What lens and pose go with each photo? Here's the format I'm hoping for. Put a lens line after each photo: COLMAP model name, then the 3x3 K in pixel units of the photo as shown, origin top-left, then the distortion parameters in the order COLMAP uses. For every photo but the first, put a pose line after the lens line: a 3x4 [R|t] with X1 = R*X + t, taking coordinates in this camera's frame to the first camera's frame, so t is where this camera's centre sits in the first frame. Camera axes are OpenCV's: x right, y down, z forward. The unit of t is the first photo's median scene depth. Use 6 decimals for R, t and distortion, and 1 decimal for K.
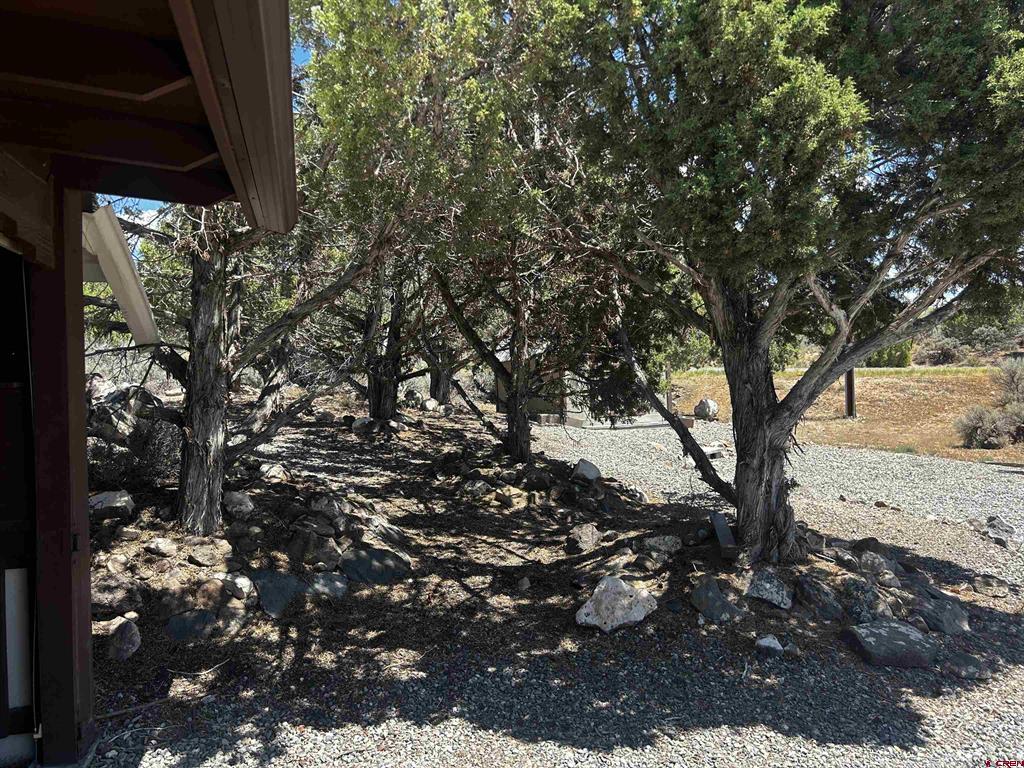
lens RADIAL K [[763.9, 0, 507.0], [0, 763.9, 386.3], [0, 0, 1]] dist [0.110986, -0.127872]
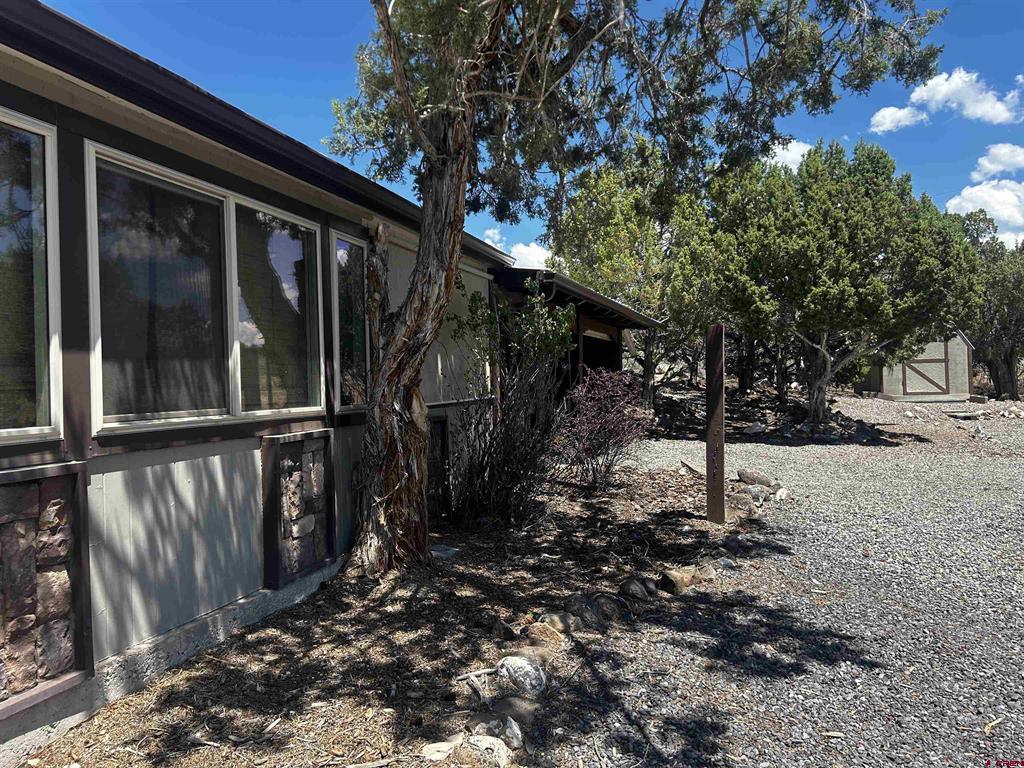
lens RADIAL K [[763.9, 0, 507.0], [0, 763.9, 386.3], [0, 0, 1]] dist [0.110986, -0.127872]
pose [[0.833116, 0.010641, -0.552997, 1.066616], [-0.006344, 0.999933, 0.009684, 0.059676], [0.553063, -0.004560, 0.833127, -2.403966]]
